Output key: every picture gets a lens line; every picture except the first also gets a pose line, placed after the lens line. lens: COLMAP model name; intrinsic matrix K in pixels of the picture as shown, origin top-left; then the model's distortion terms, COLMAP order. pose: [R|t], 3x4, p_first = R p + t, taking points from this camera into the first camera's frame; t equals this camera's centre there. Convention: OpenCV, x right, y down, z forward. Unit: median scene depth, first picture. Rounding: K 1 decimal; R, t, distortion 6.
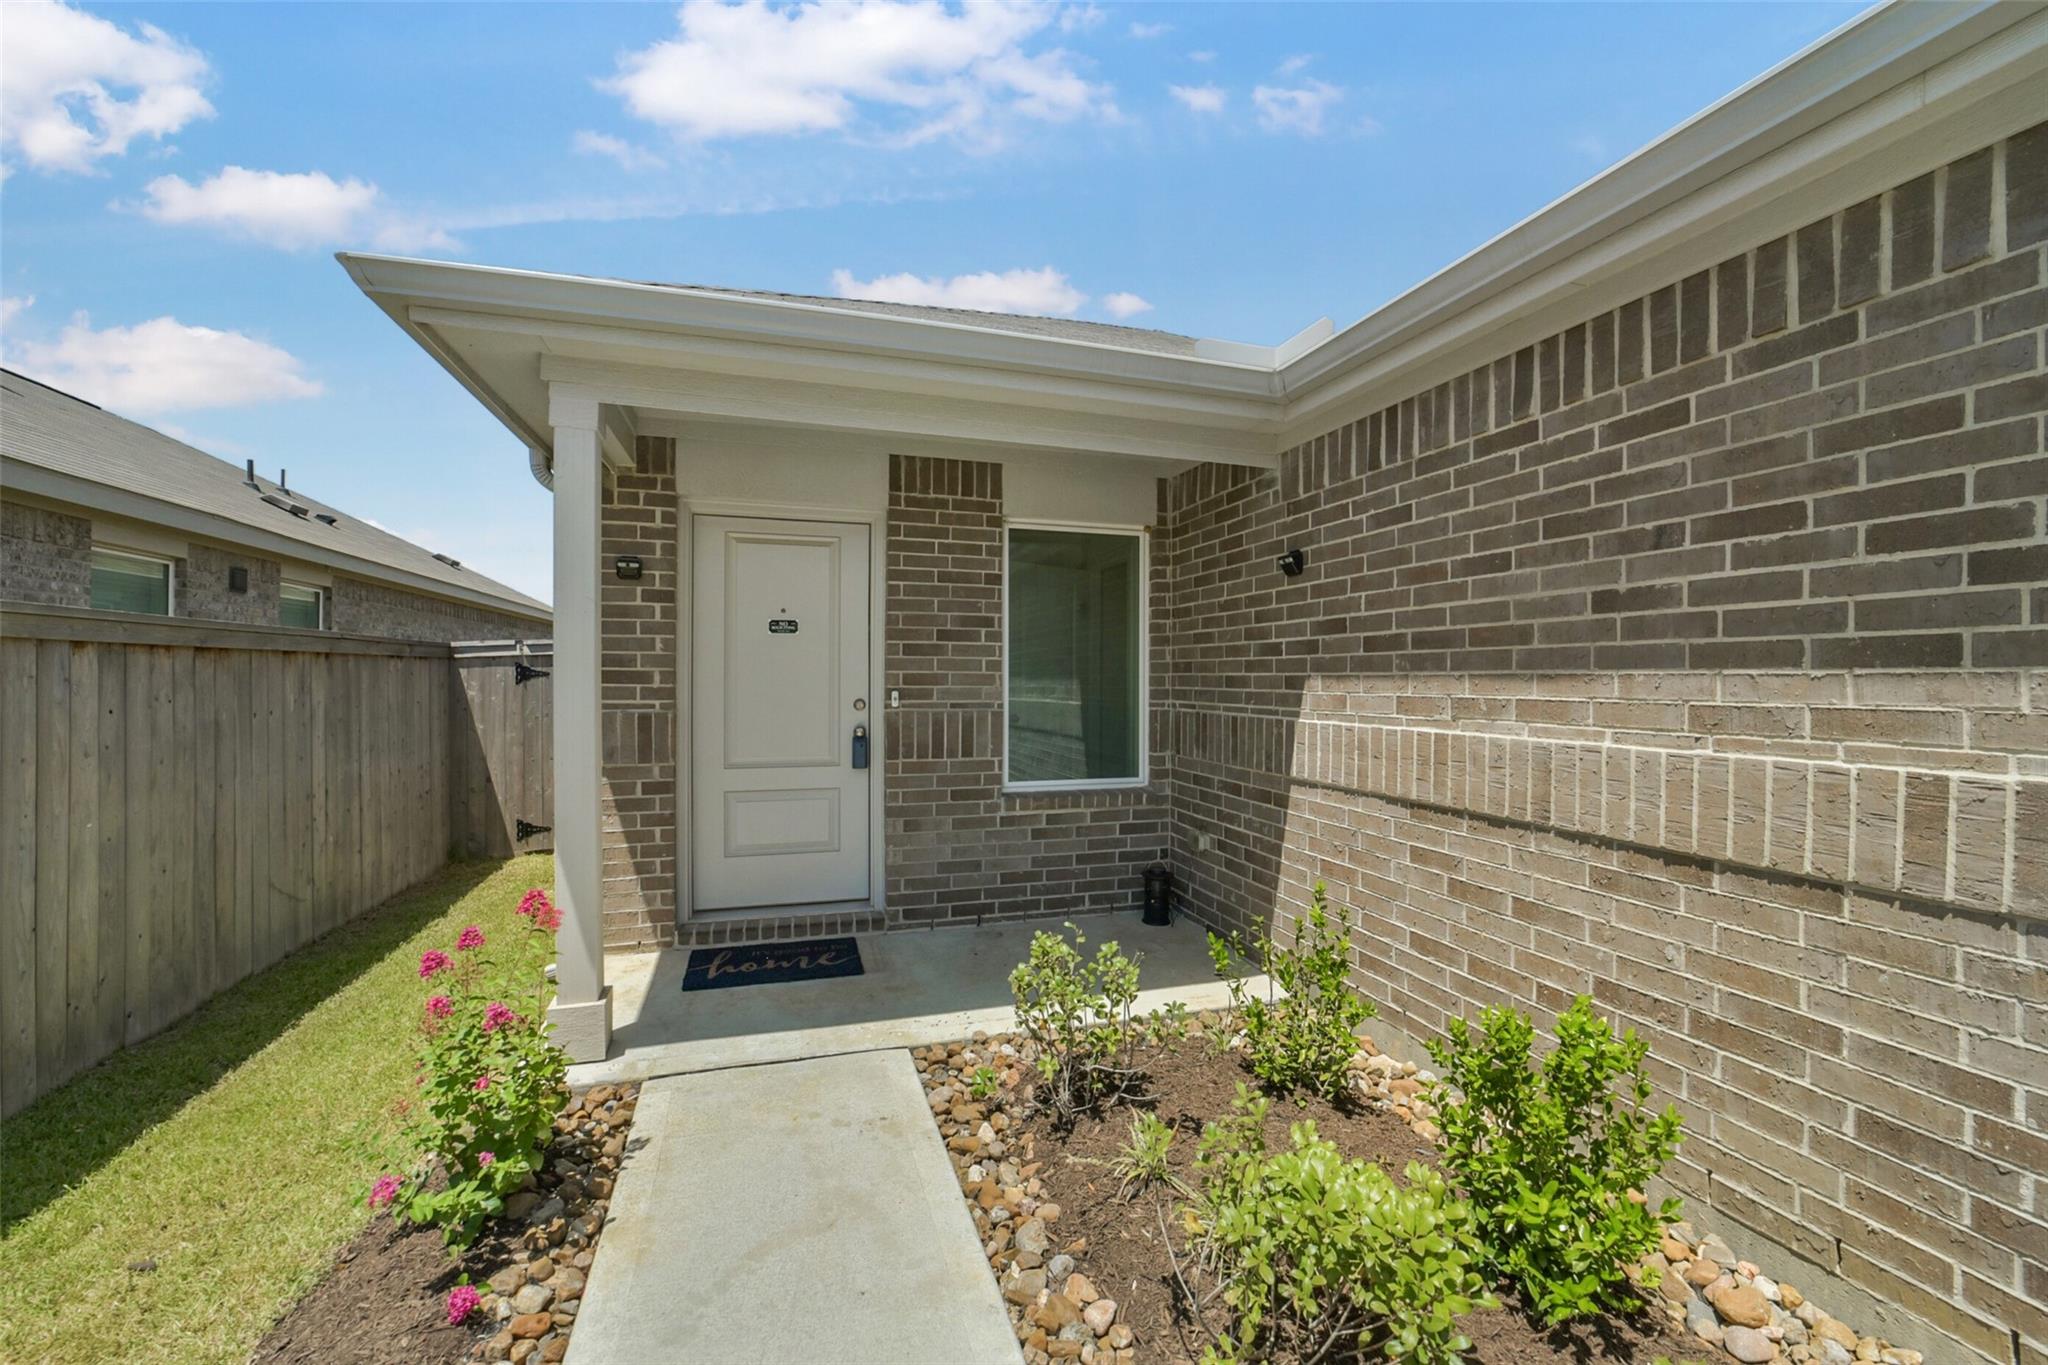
lens RADIAL K [[811.1, 0, 1024.0], [0, 811.1, 682.5], [0, 0, 1]] dist [-0.038903, -0.000031]
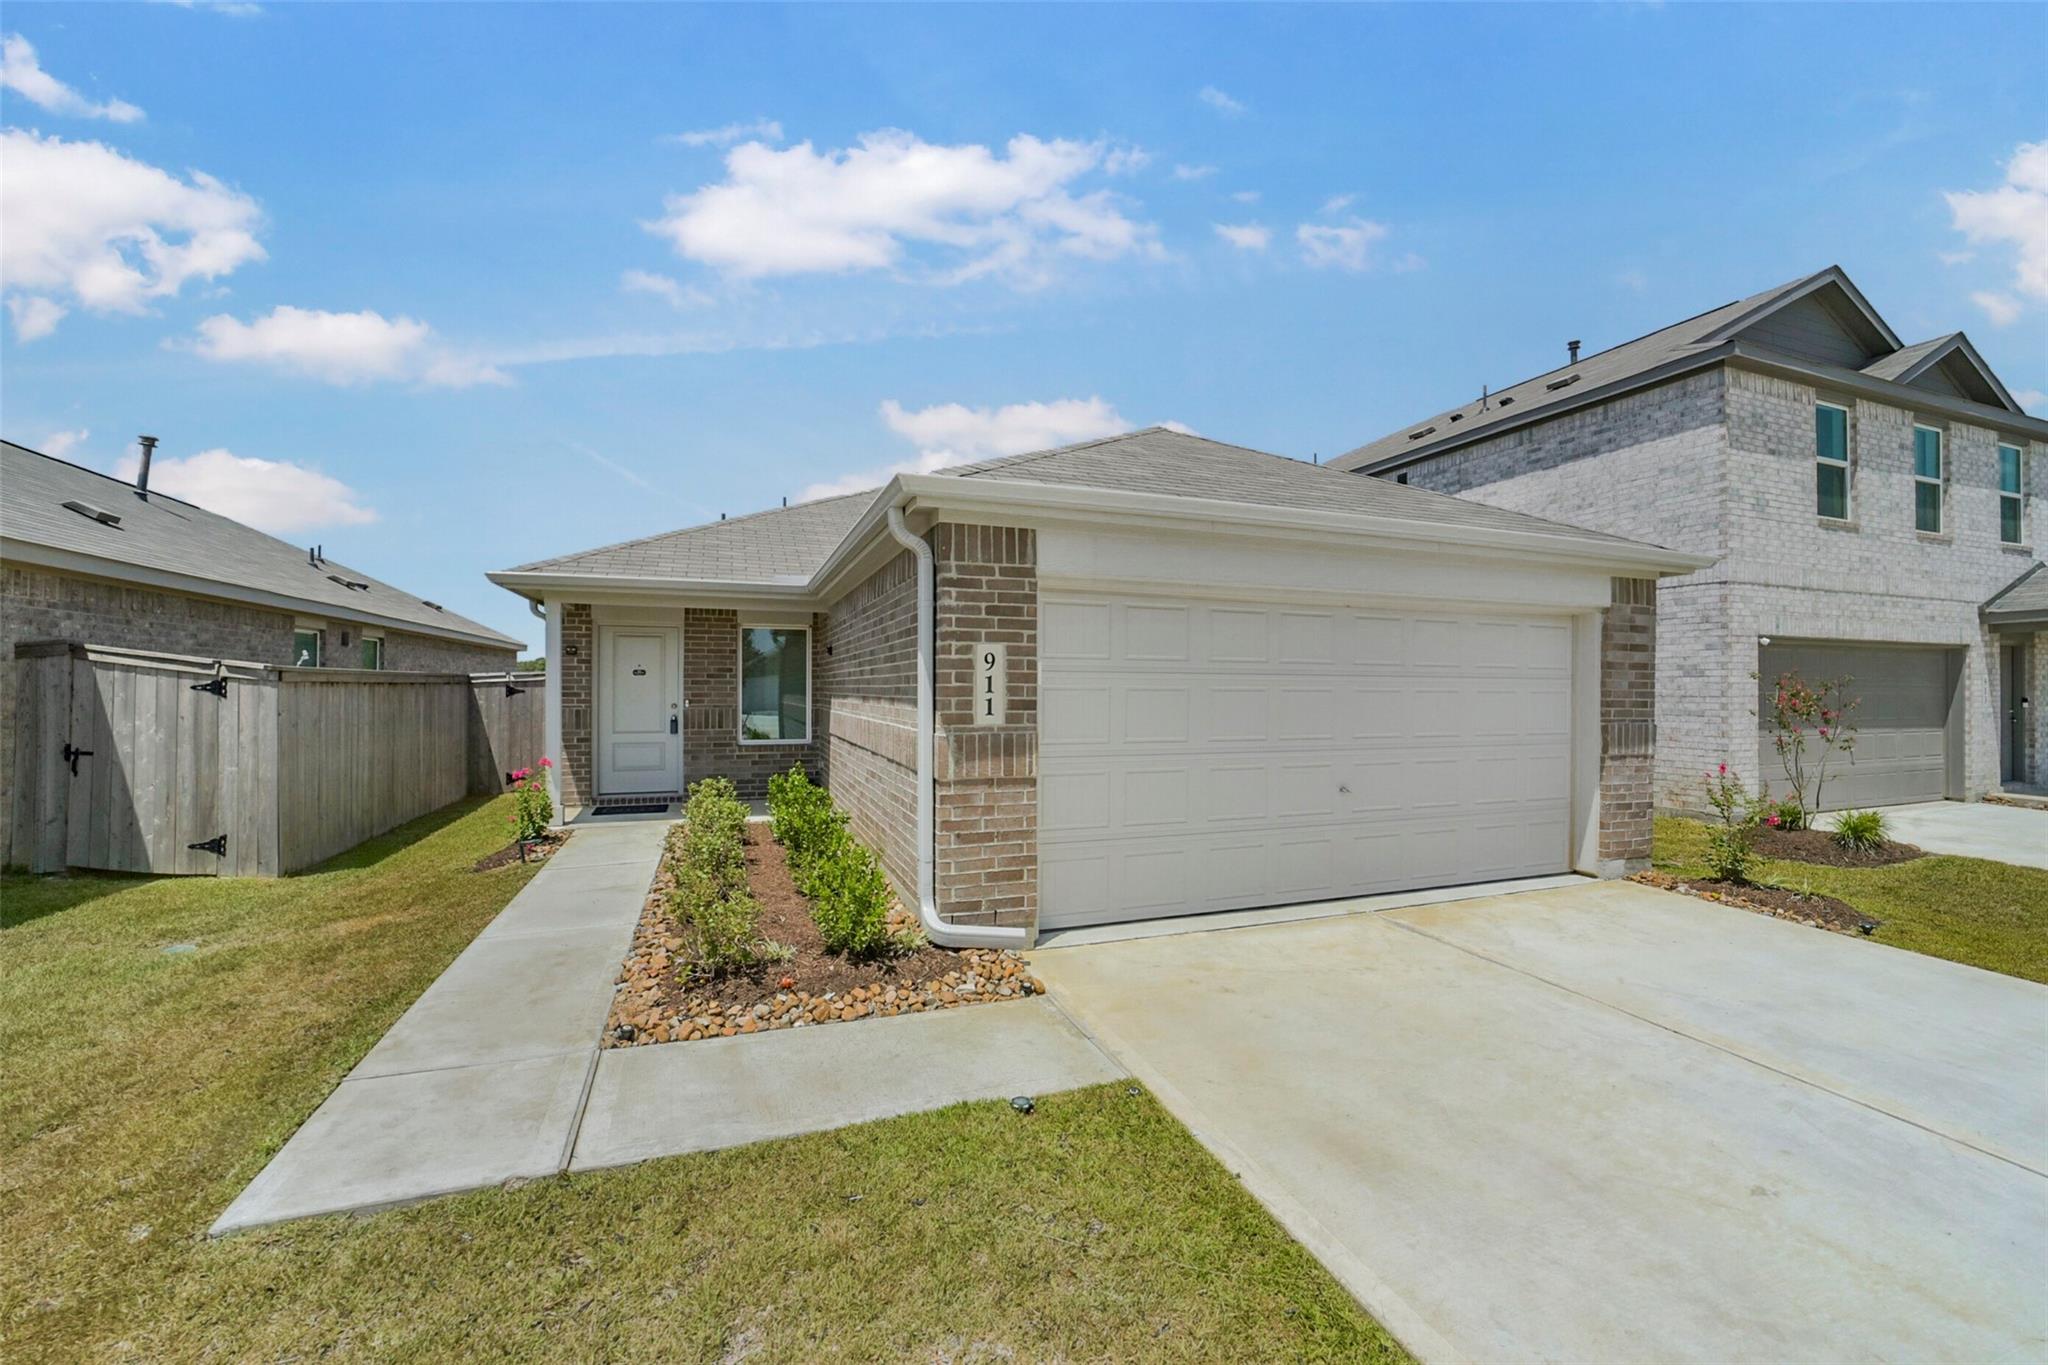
lens RADIAL K [[811.1, 0, 1024.0], [0, 811.1, 682.5], [0, 0, 1]] dist [-0.038903, -0.000031]
pose [[0.998195, -0.001497, 0.060032, 0.603226], [0.002192, 0.999931, -0.011515, -0.010499], [-0.060011, 0.011626, 0.998130, -1.241643]]
